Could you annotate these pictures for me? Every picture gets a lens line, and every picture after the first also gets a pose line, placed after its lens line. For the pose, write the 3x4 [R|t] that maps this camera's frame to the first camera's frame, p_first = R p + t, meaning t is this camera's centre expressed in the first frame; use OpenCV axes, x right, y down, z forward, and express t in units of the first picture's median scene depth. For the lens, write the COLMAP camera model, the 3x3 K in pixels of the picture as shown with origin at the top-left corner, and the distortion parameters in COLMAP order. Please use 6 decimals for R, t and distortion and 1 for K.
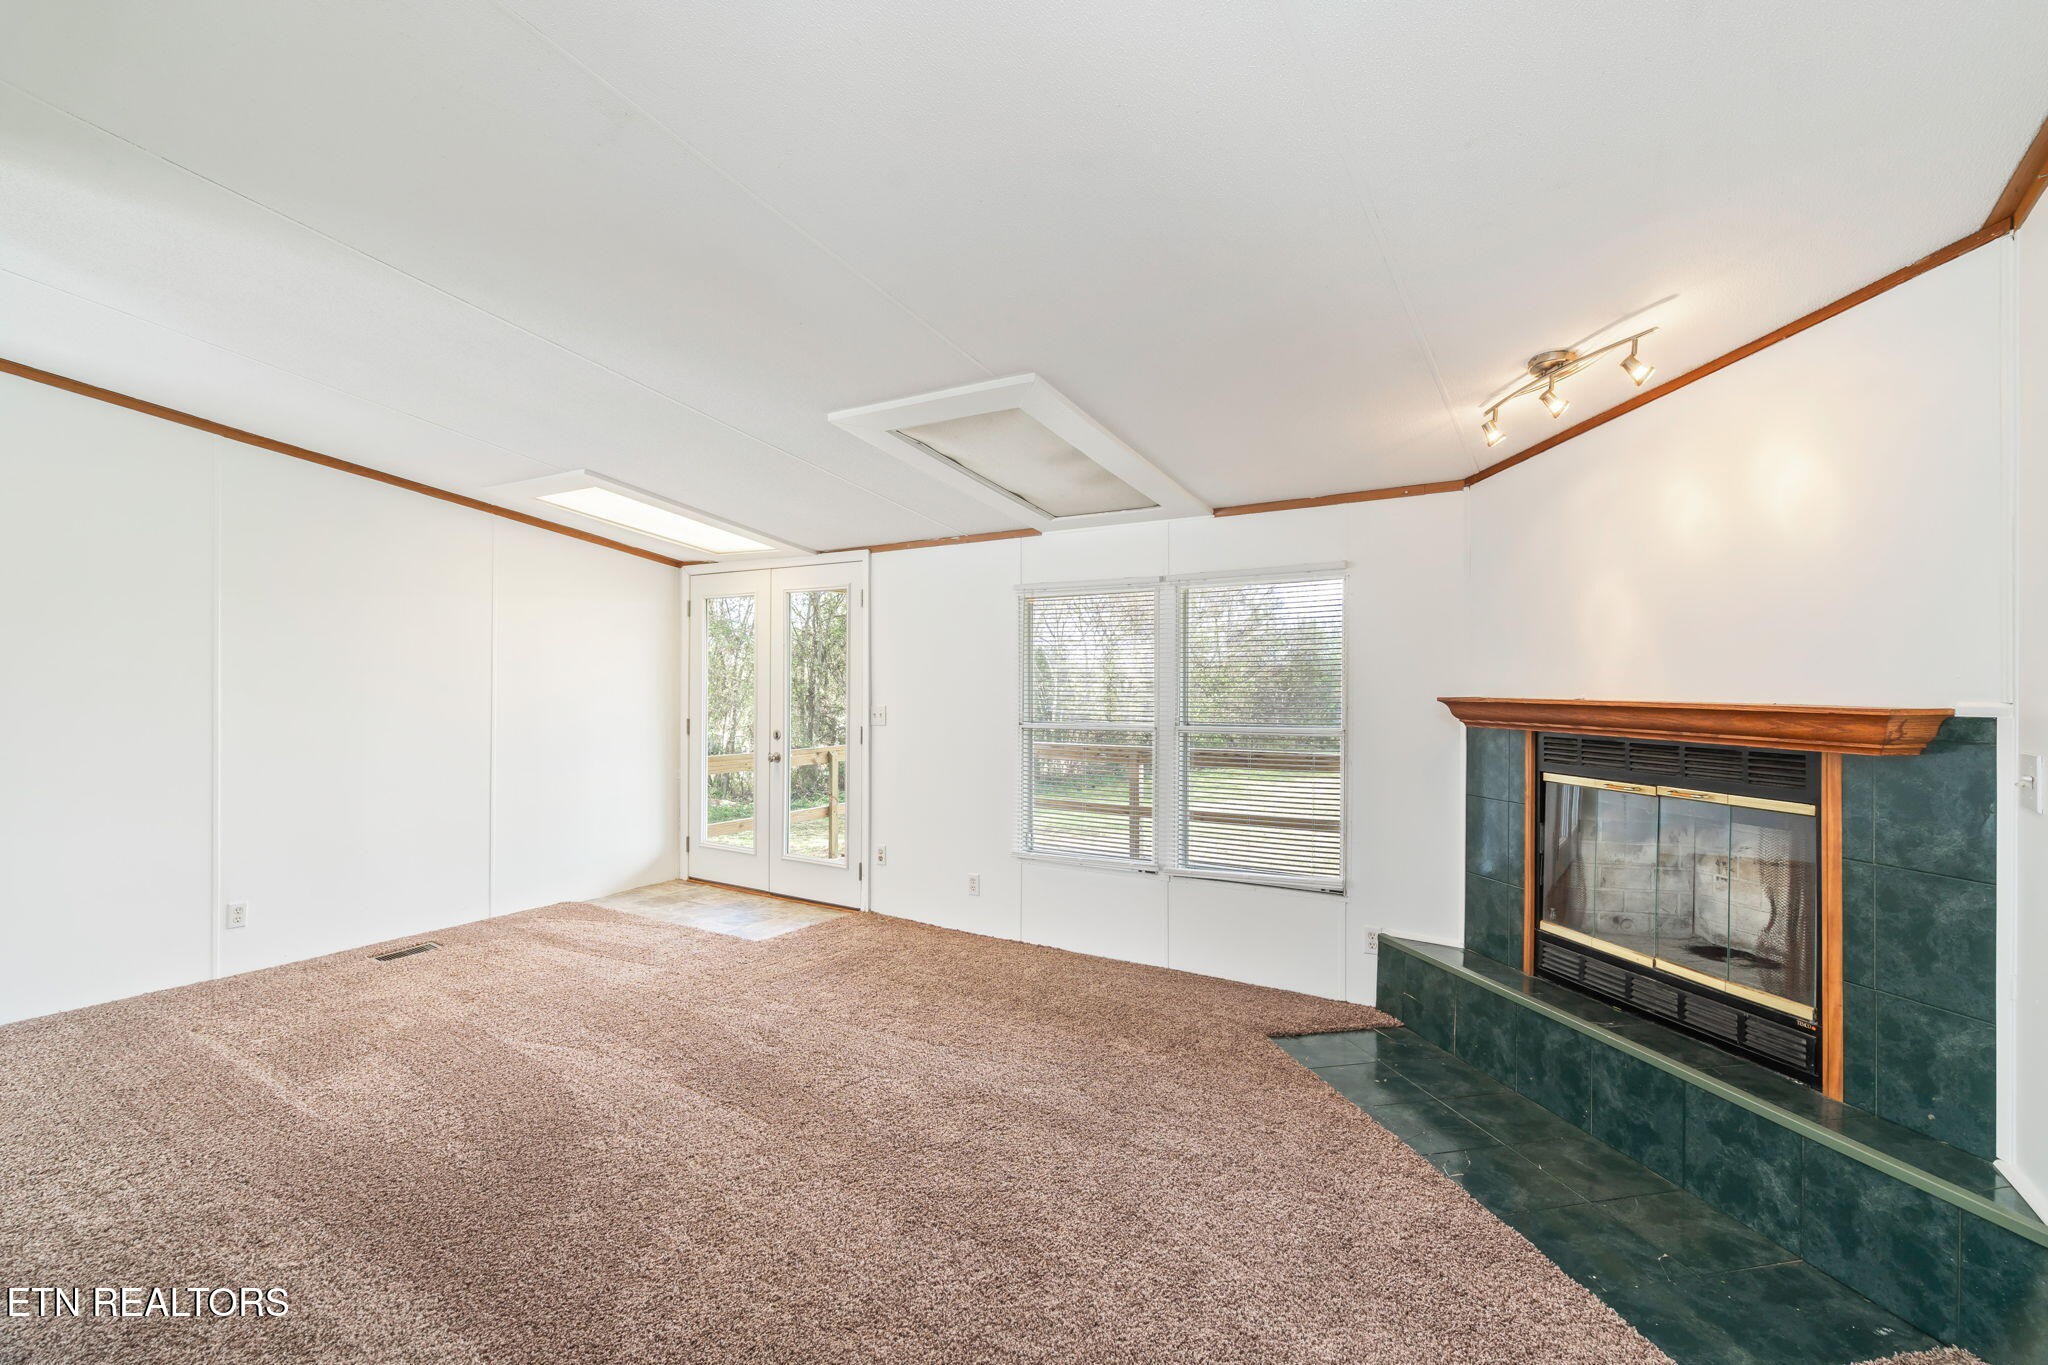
lens RADIAL K [[926.9, 0, 1029.9], [0, 926.9, 680.2], [0, 0, 1]] dist [-0.002426, -0.000281]
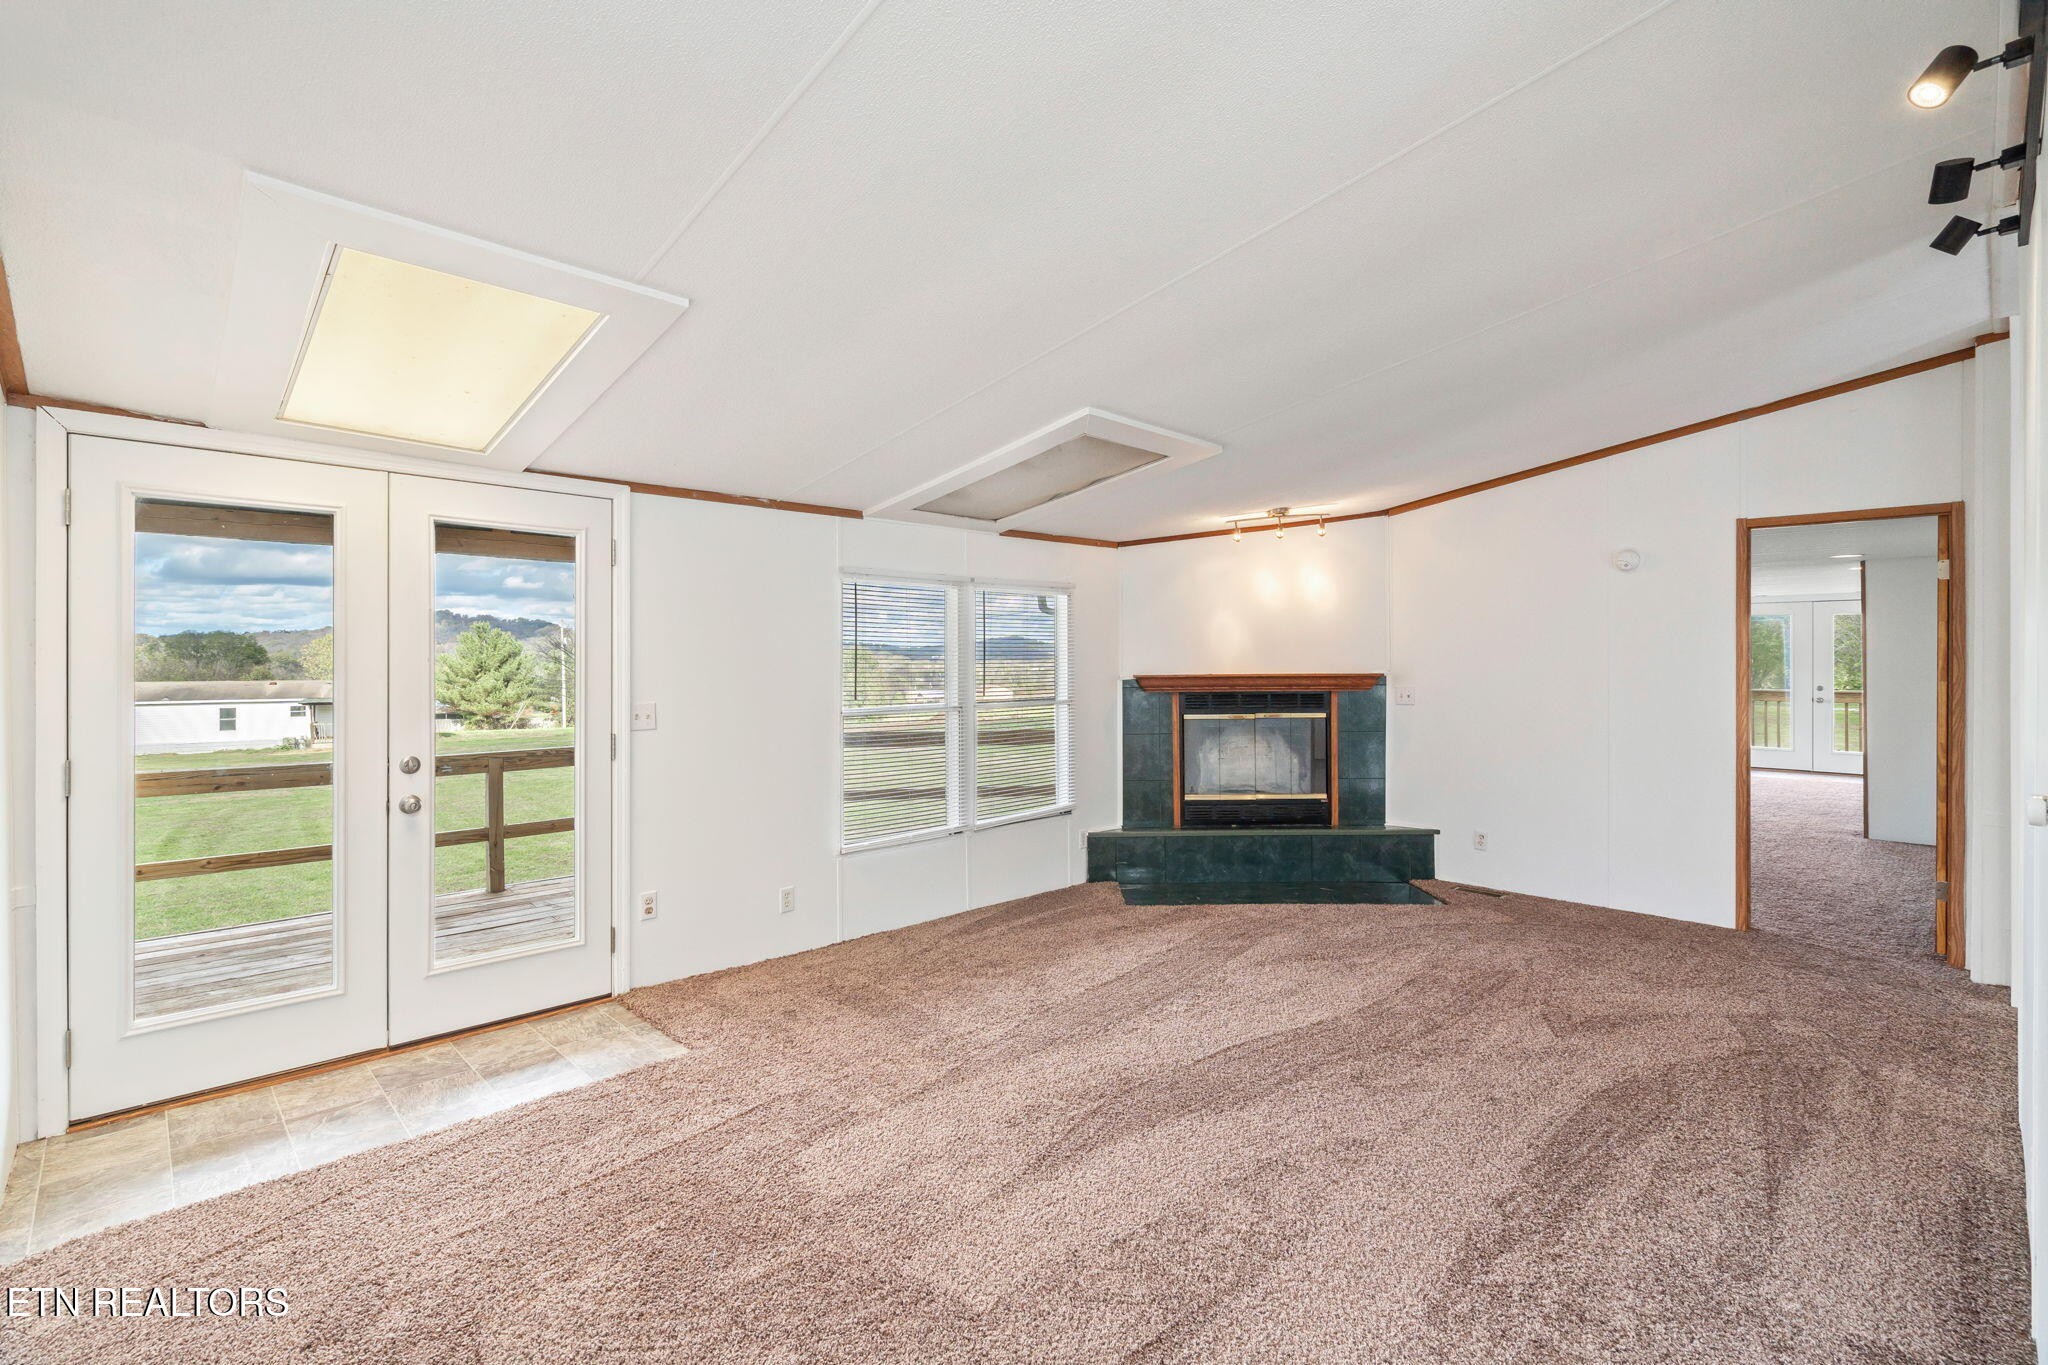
lens RADIAL K [[940.8, 0, 1033.2], [0, 940.8, 665.5], [0, 0, 1]] dist [-0.000449, -0.000218]
pose [[0.224148, -0.001908, 0.974553, -1.266793], [0.005714, 0.999983, 0.000643, -0.001027], [-0.974538, 0.005424, 0.224155, 0.827583]]
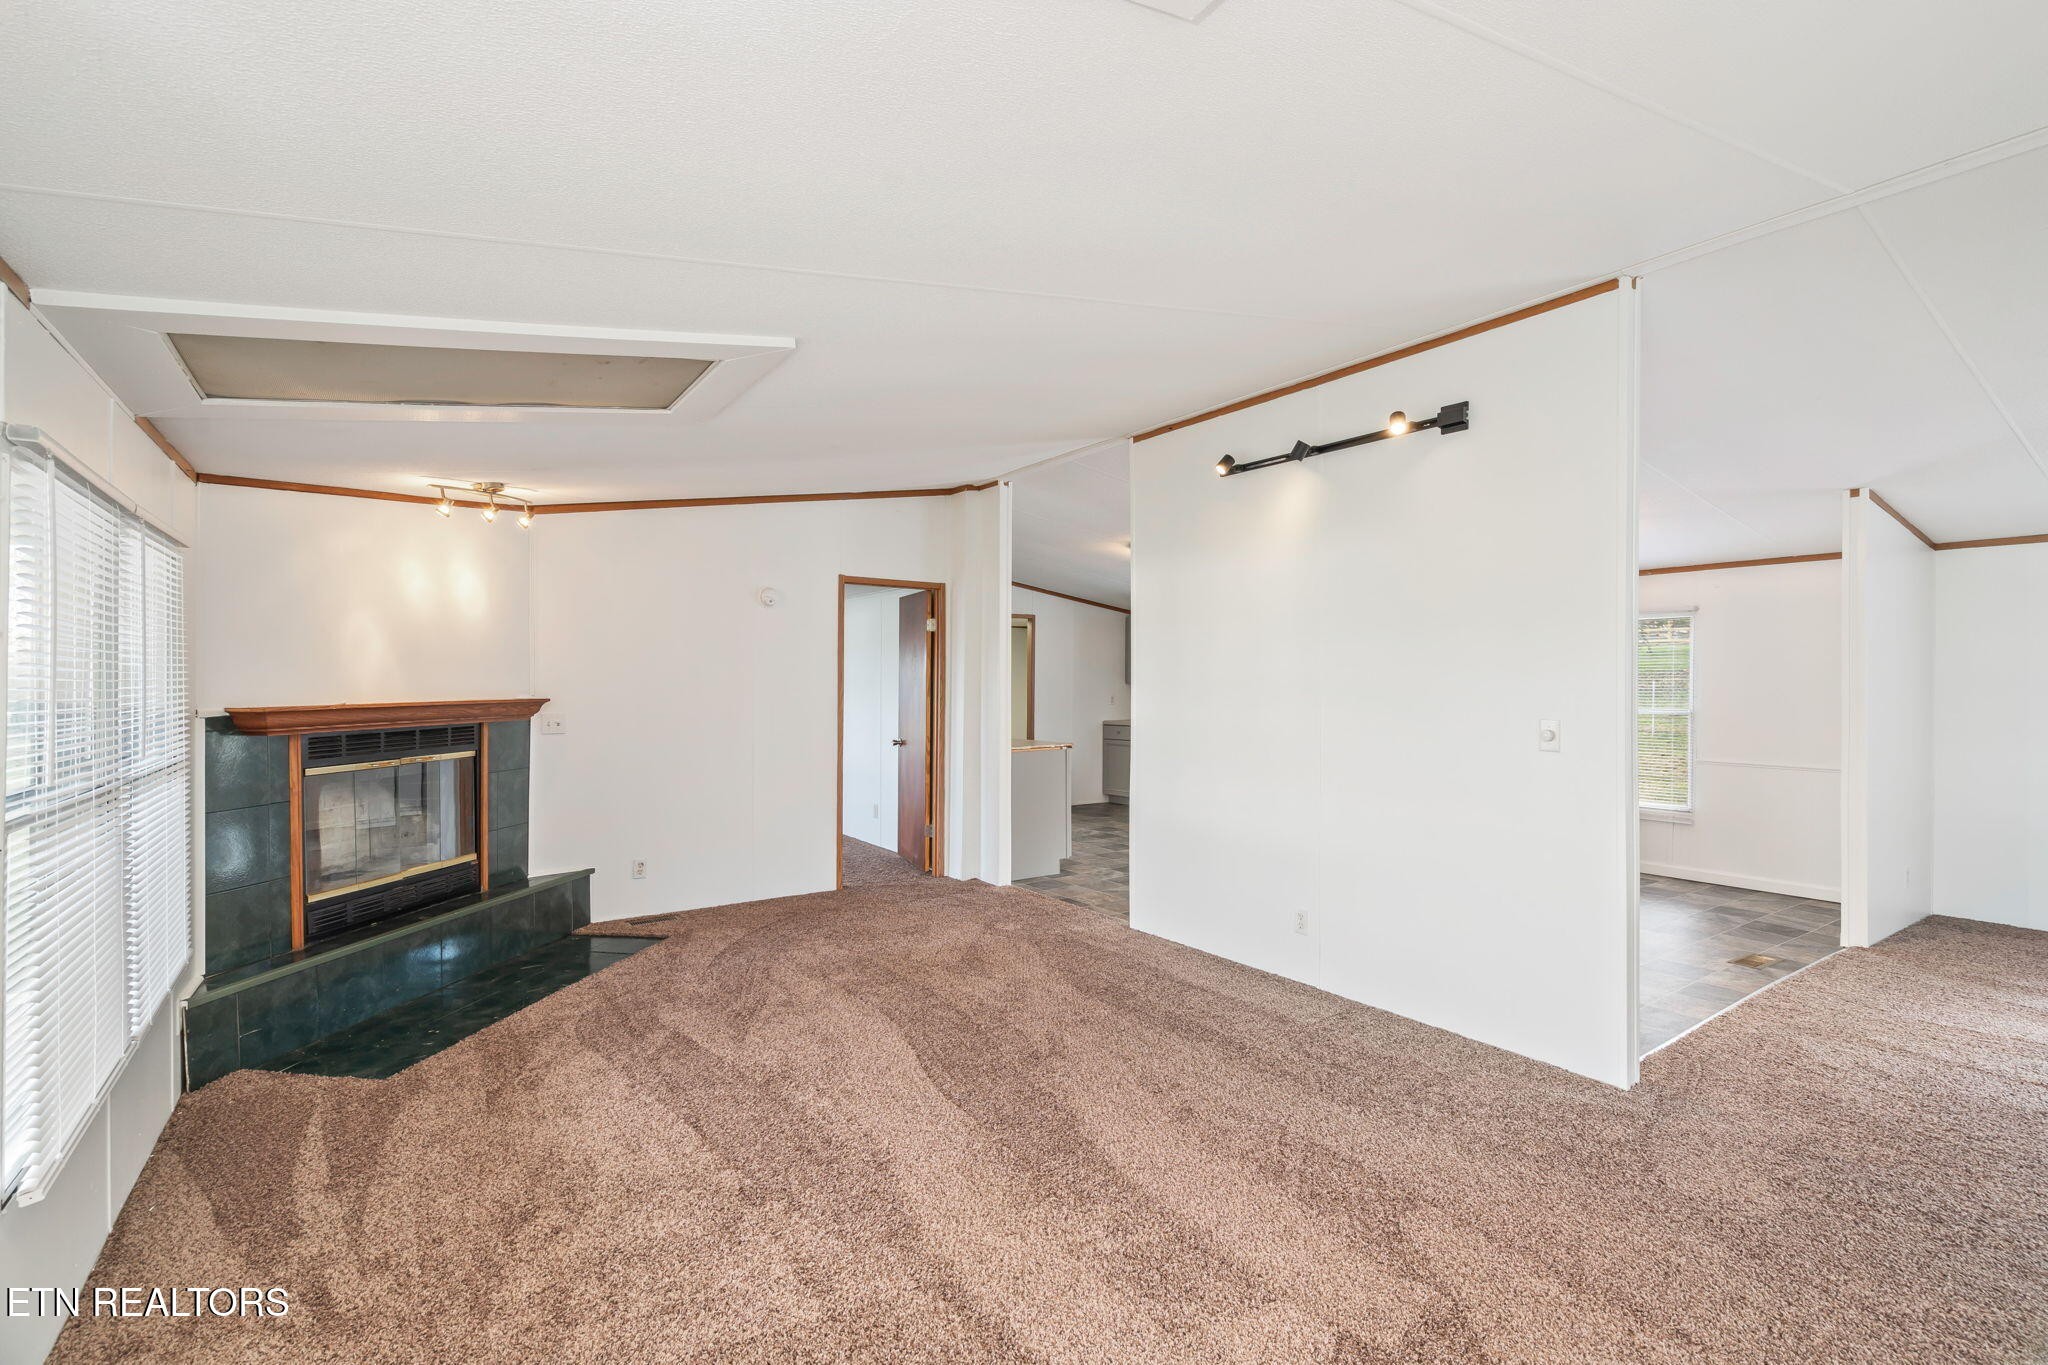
lens RADIAL K [[926.9, 0, 1029.9], [0, 926.9, 680.2], [0, 0, 1]] dist [-0.002426, -0.000281]
pose [[-0.925490, 0.008529, 0.378677, -0.694839], [0.009119, 0.999958, -0.000237, -0.003354], [-0.378663, 0.003233, -0.925529, 1.641941]]
